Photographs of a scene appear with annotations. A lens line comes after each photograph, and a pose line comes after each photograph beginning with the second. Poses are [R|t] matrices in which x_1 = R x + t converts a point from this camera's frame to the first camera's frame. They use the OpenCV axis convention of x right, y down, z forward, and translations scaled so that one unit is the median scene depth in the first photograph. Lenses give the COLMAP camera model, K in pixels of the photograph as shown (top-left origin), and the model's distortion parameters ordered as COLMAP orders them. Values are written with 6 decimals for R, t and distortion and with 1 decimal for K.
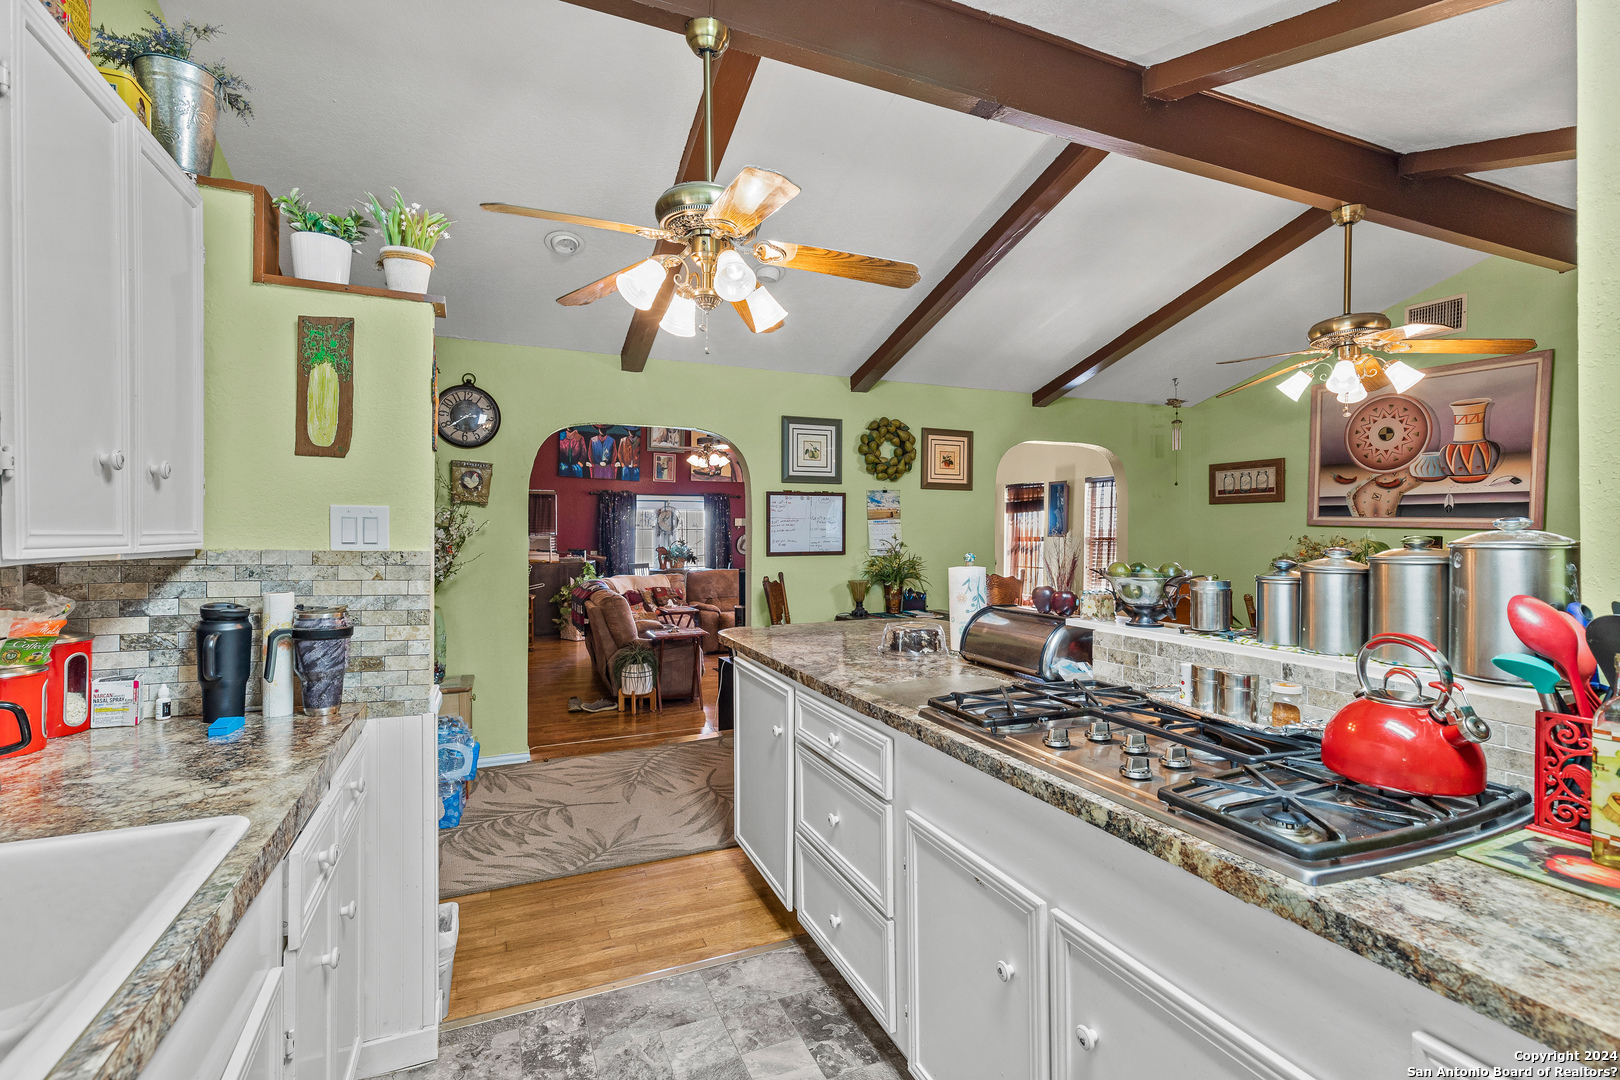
lens RADIAL K [[735.4, 0, 820.1], [0, 735.4, 541.8], [0, 0, 1]] dist [0.005779, -0.000649]
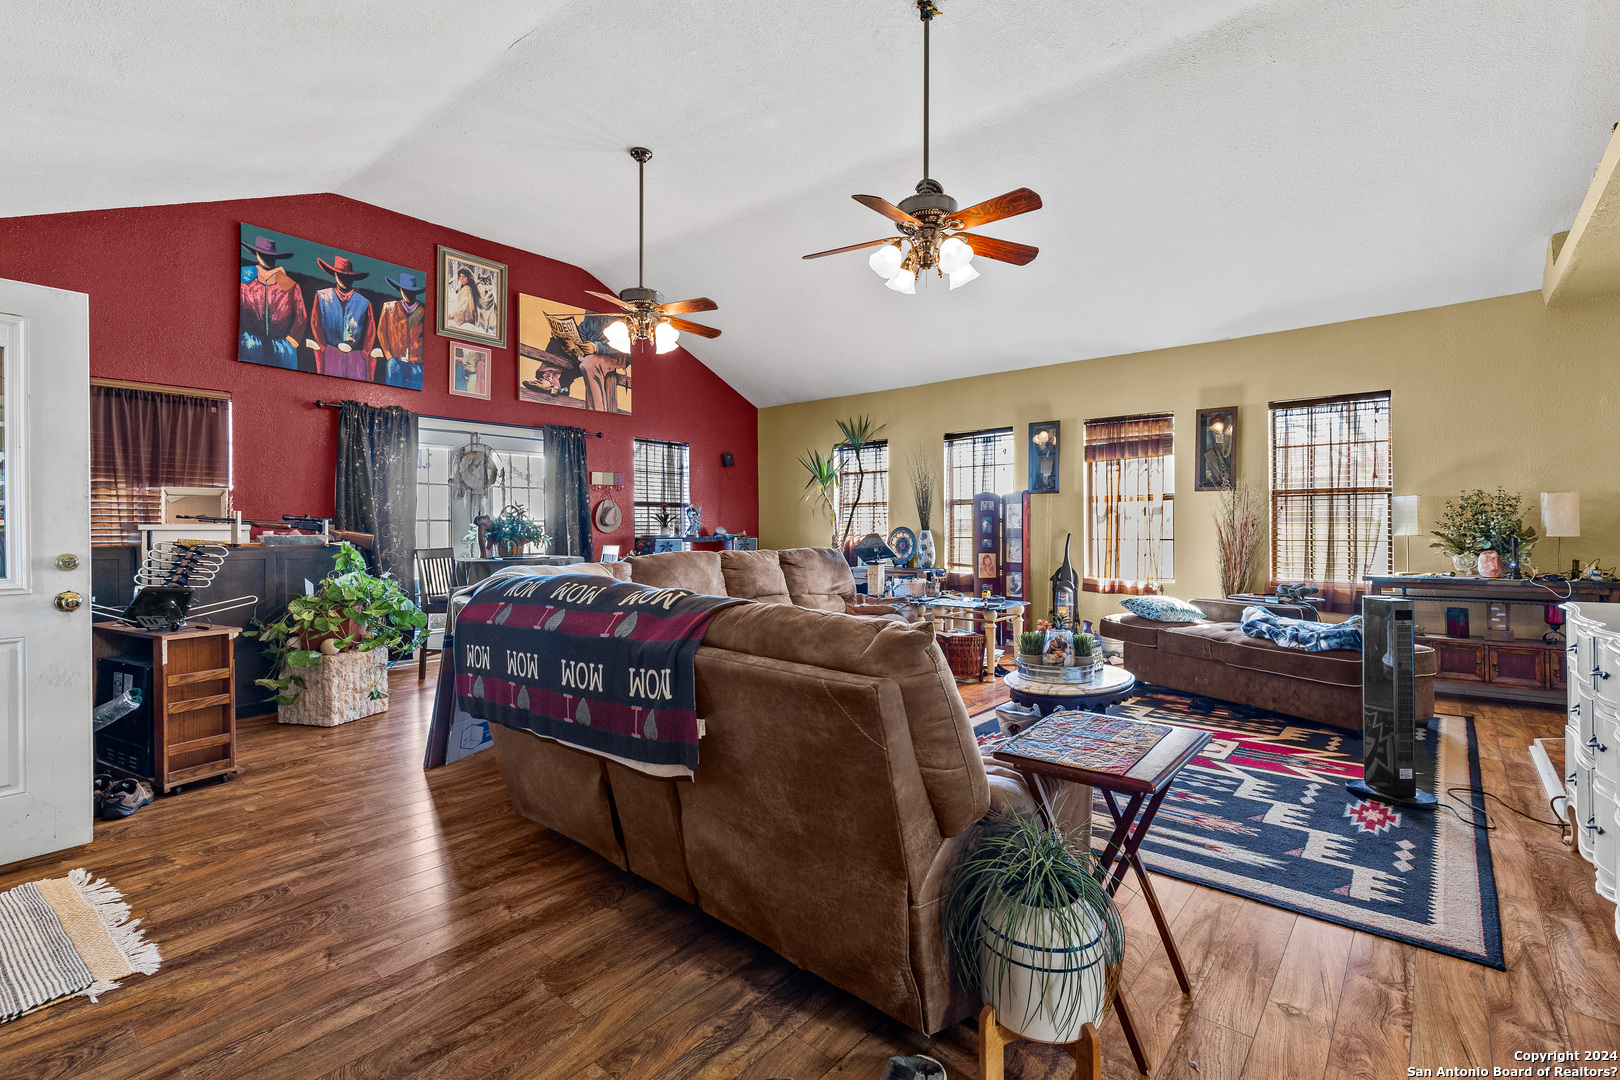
lens RADIAL K [[735.4, 0, 818.1], [0, 735.4, 532.7], [0, 0, 1]] dist [0.005779, -0.000649]
pose [[0.901579, -0.008081, 0.432538, -0.266240], [0.011252, 0.999925, -0.004772, 0.027616], [-0.432467, 0.009169, 0.901603, 0.501036]]
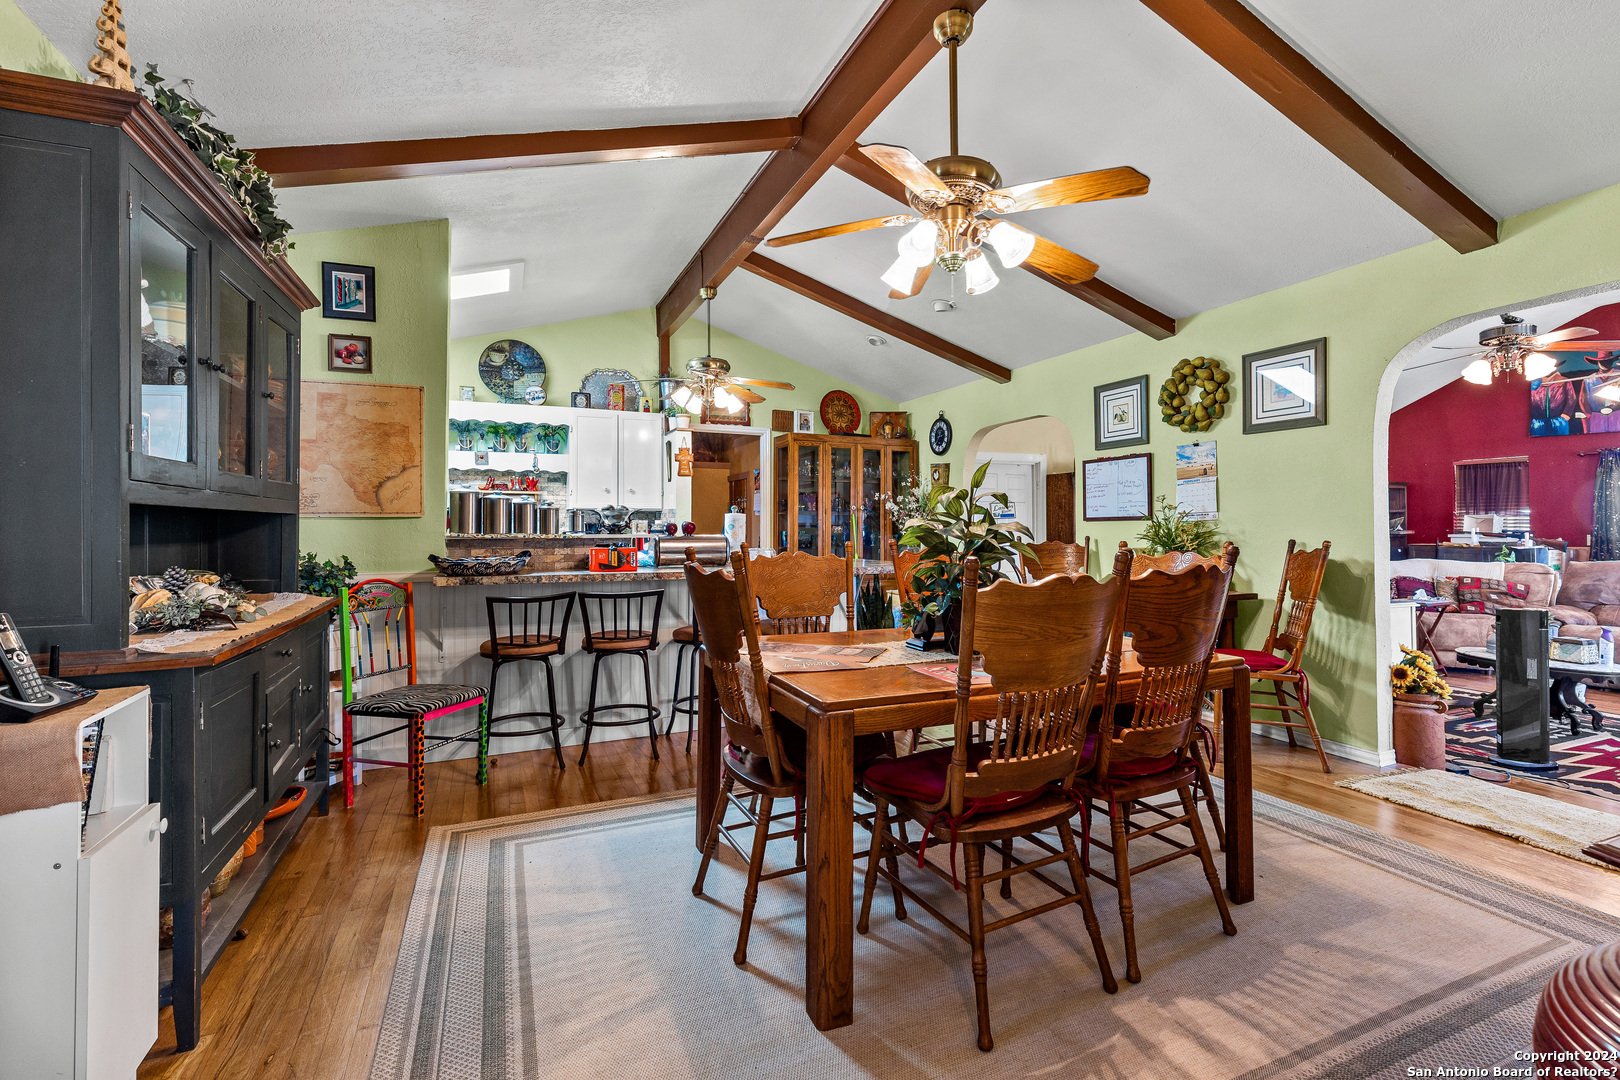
lens RADIAL K [[735.4, 0, 812.9], [0, 735.4, 530.5], [0, 0, 1]] dist [0.005779, -0.000649]
pose [[-0.009585, 0.002521, -0.999951, 0.493961], [-0.011274, 0.999933, 0.002629, 0.017240], [0.999891, 0.011299, -0.009556, 0.299999]]
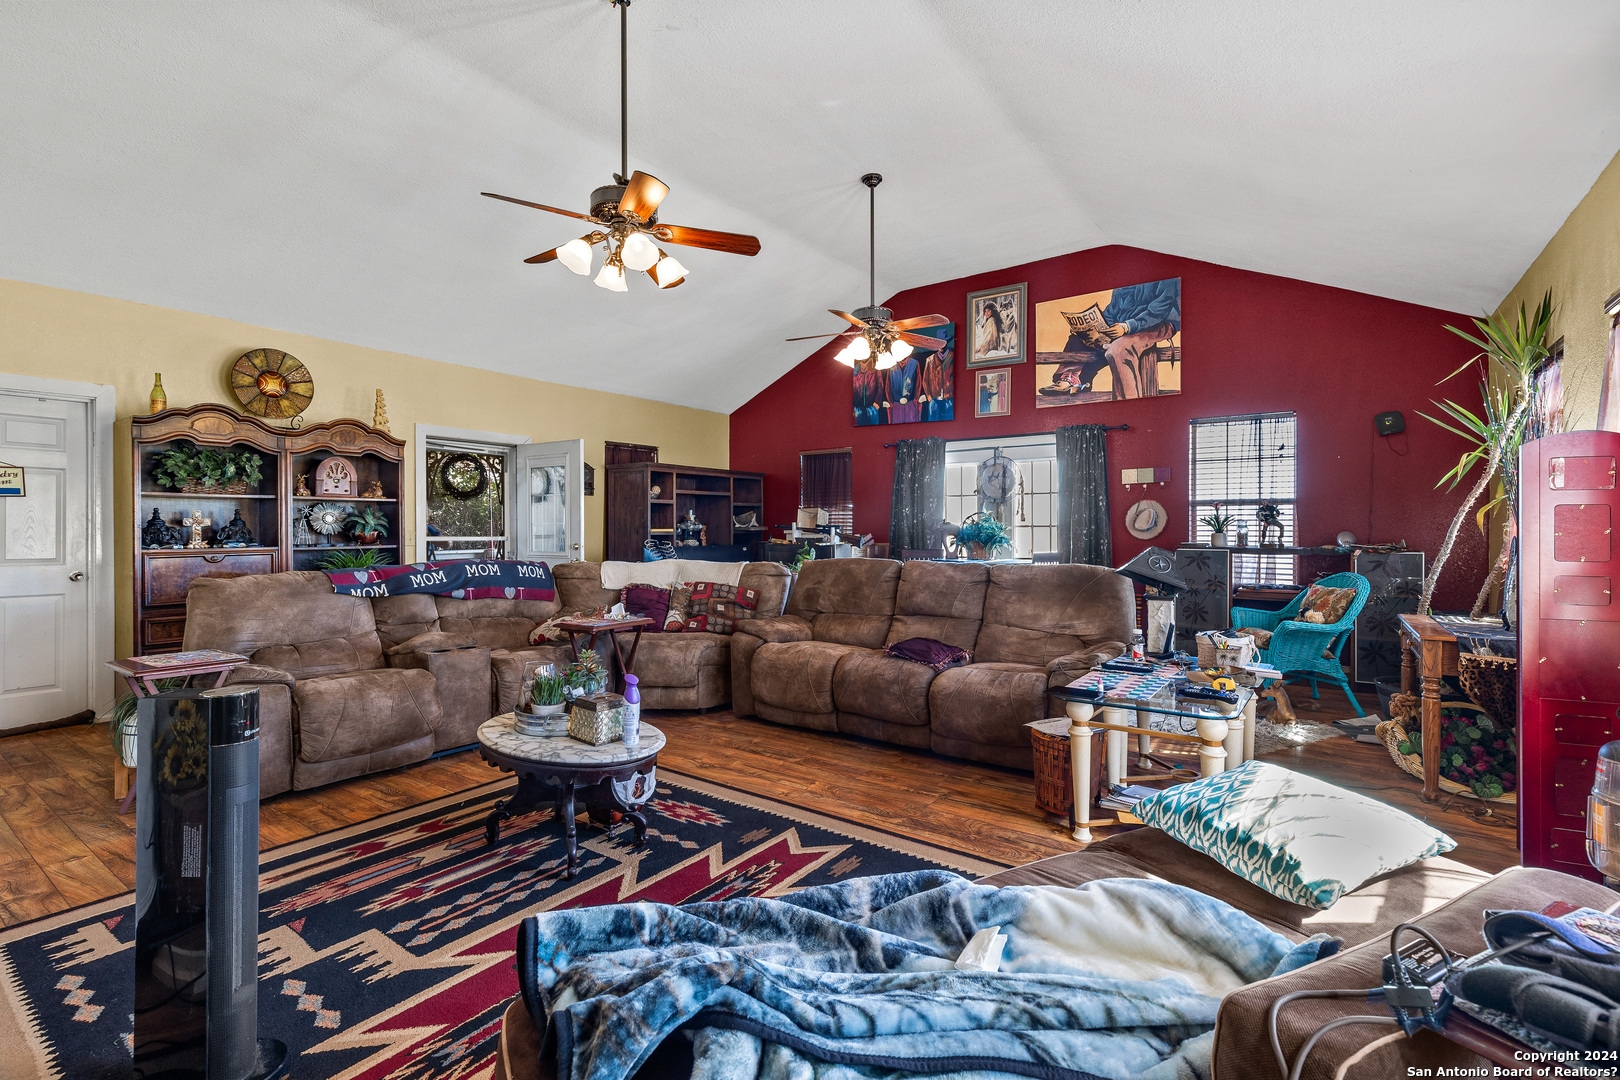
lens RADIAL K [[735.4, 0, 823.4], [0, 735.4, 527.2], [0, 0, 1]] dist [0.005779, -0.000649]
pose [[0.503090, -0.007394, -0.864203, 0.291125], [-0.010455, 0.999838, -0.014641, 0.023387], [0.864171, 0.016401, 0.502931, 0.714523]]
